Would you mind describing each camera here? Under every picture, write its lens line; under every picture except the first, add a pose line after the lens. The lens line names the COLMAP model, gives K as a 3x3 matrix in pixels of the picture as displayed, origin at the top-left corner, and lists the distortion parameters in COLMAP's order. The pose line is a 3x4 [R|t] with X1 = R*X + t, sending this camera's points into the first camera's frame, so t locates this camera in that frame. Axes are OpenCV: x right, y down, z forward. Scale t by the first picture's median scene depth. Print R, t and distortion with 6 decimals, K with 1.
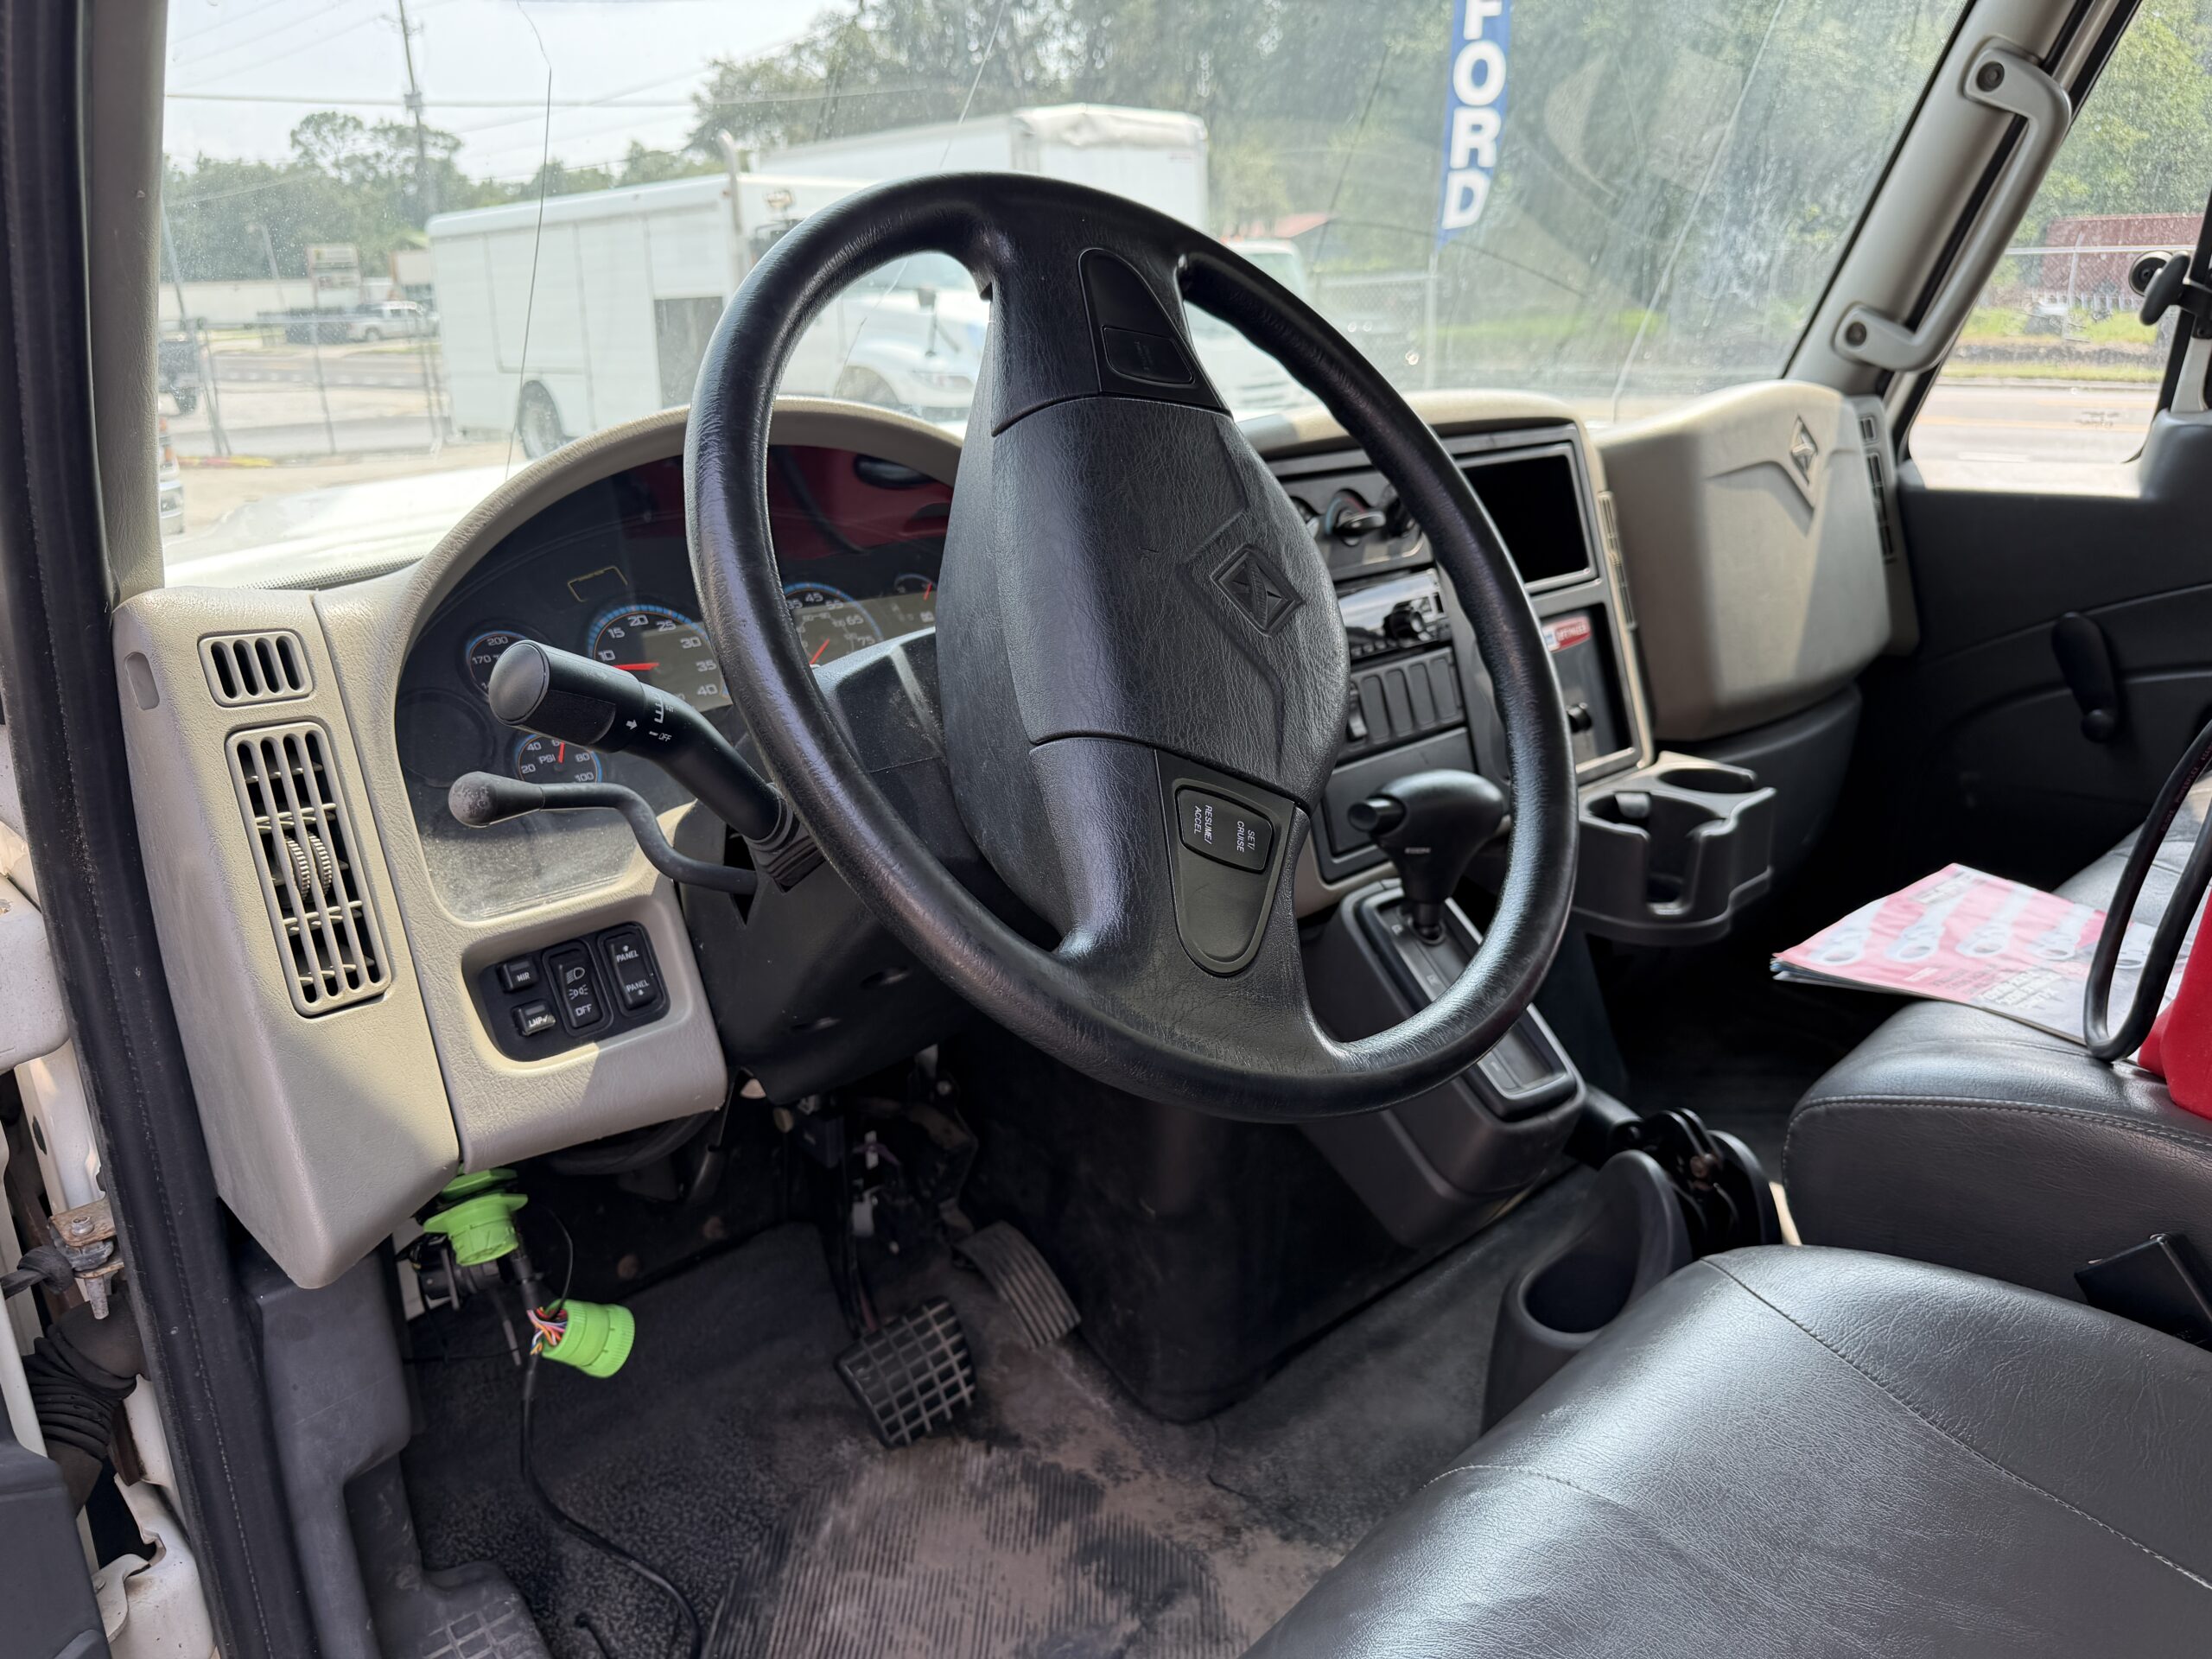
lens RADIAL K [[1568.2, 0, 1138.3], [0, 1568.2, 832.4], [0, 0, 1]] dist [0.077418, -0.122209]
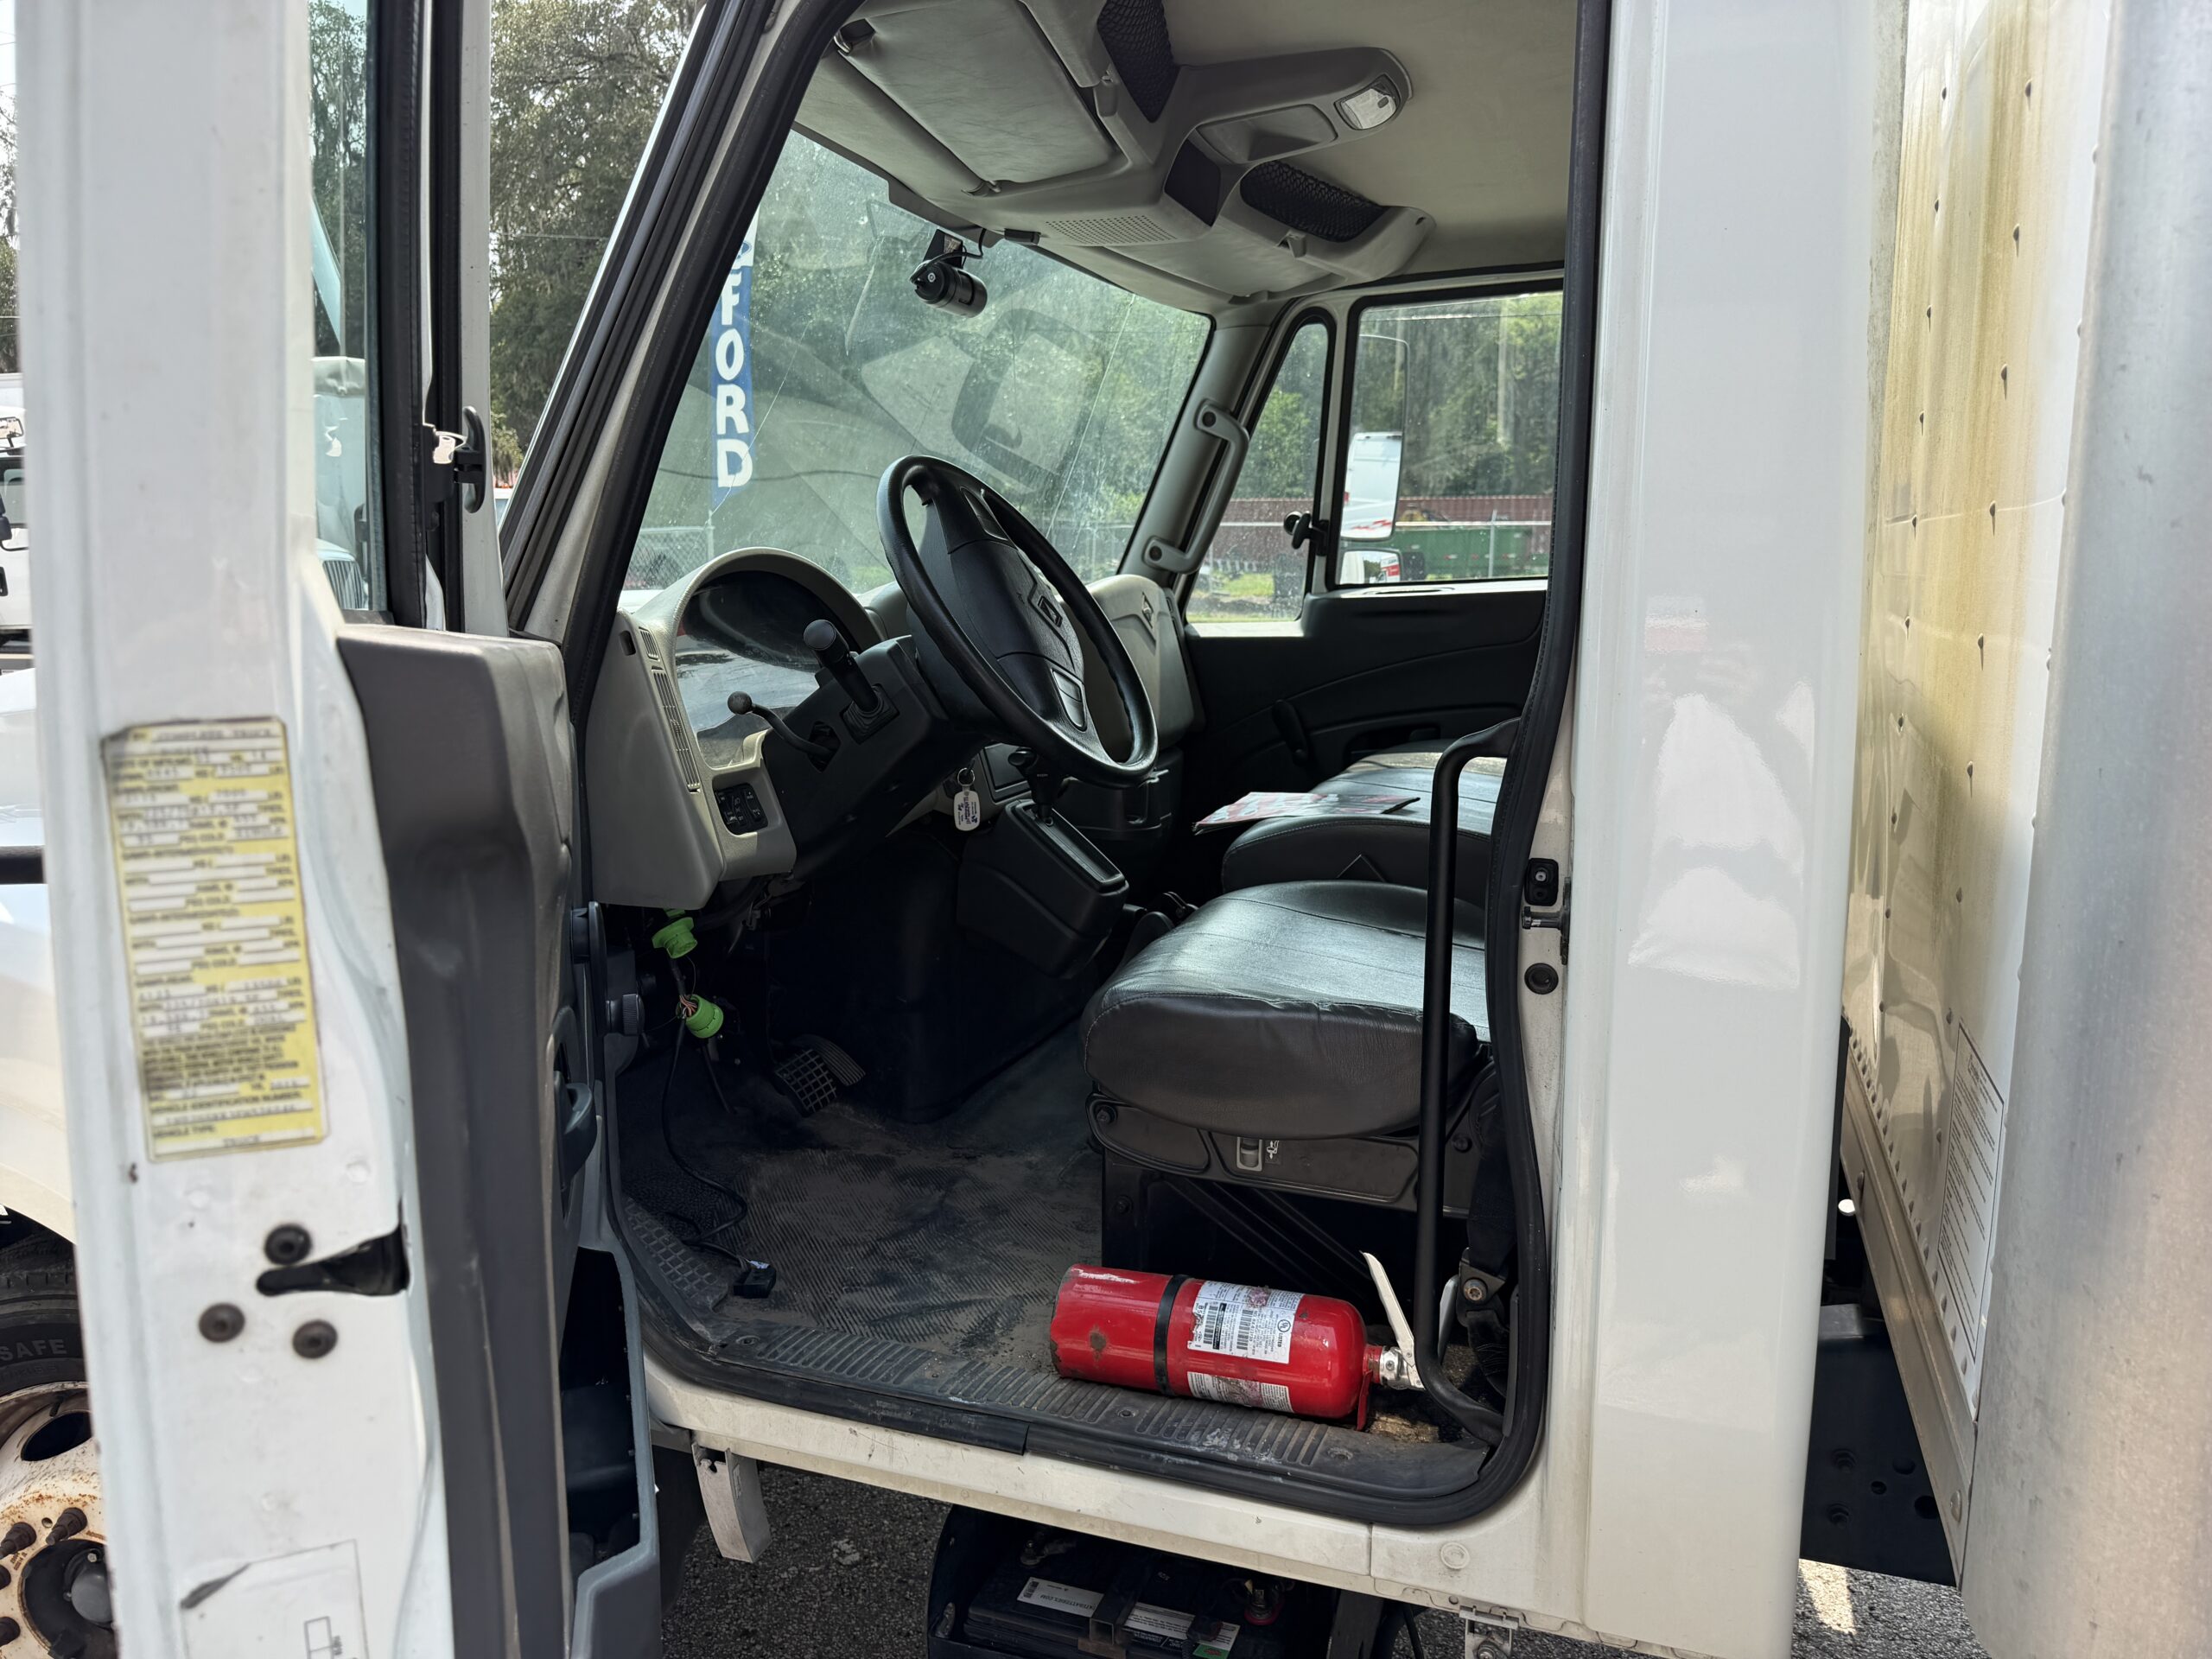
lens RADIAL K [[1568.2, 0, 1138.3], [0, 1568.2, 832.4], [0, 0, 1]] dist [0.077418, -0.122209]
pose [[0.894153, -0.061092, 0.443575, -0.402467], [0.126818, 0.984637, -0.120027, 0.224632], [-0.429427, 0.163576, 0.888164, -0.559645]]
